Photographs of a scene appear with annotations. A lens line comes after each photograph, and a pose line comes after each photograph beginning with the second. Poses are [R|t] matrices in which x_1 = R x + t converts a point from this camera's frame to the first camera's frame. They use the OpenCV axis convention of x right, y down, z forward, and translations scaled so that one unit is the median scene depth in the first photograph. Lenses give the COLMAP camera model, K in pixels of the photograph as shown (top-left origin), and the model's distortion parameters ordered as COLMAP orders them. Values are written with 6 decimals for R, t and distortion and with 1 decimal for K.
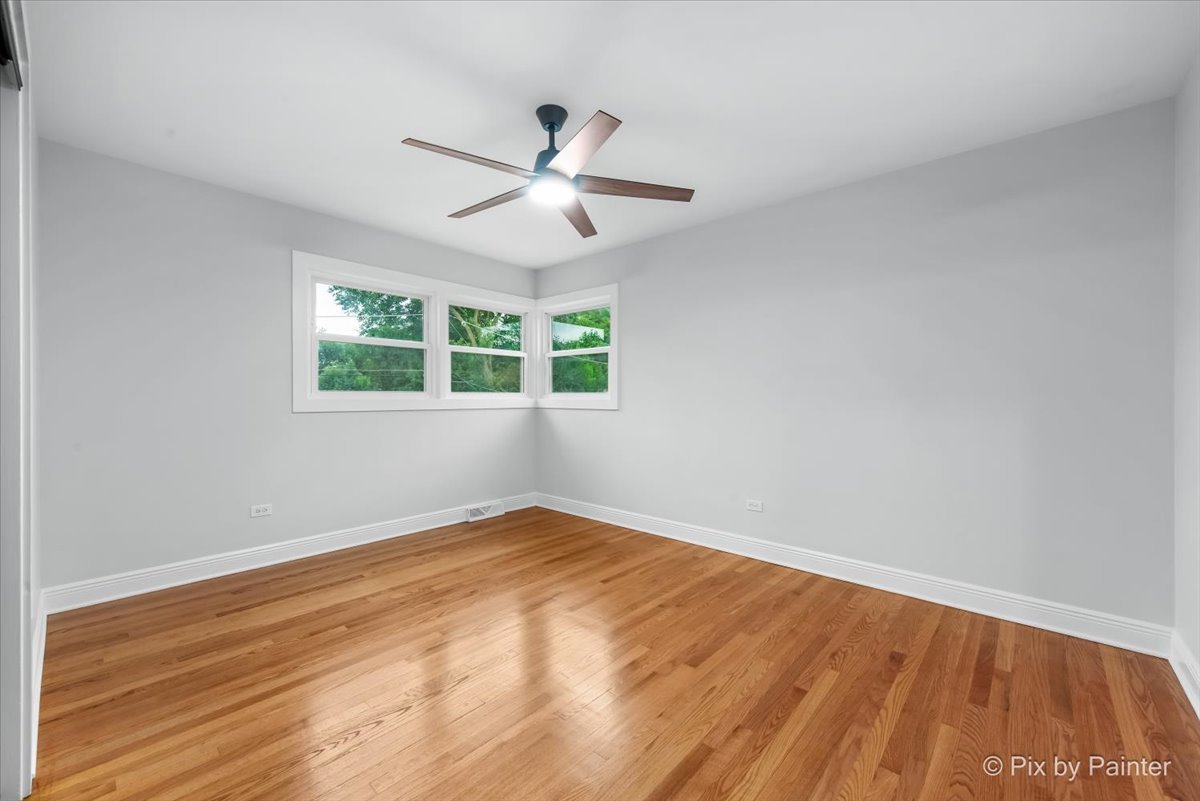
lens RADIAL K [[480.0, 0, 607.1], [0, 480.0, 400.8], [0, 0, 1]] dist [0.011012, -0.000330]
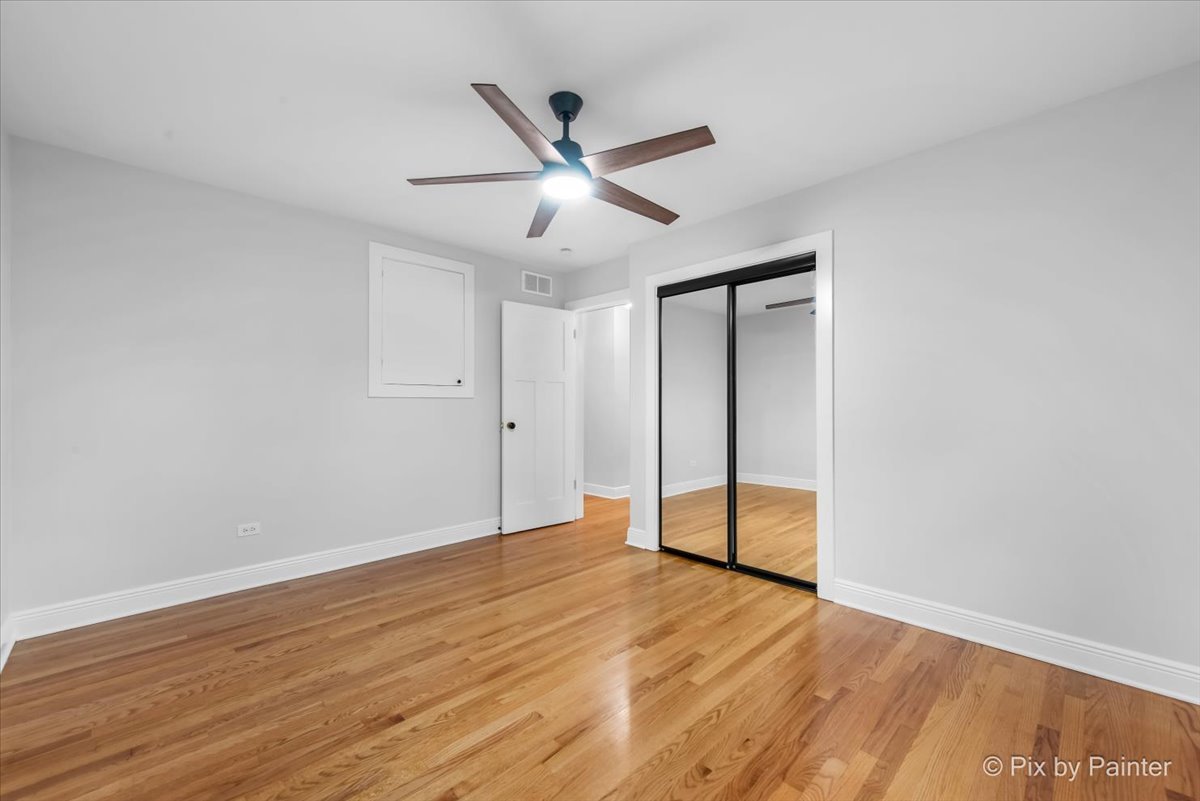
lens RADIAL K [[480.0, 0, 607.1], [0, 480.0, 400.8], [0, 0, 1]] dist [0.011012, -0.000330]
pose [[-0.998315, -0.001320, 0.058016, -0.248580], [-0.001234, 0.999998, 0.001514, -0.020155], [-0.058018, 0.001440, -0.998315, 1.925541]]
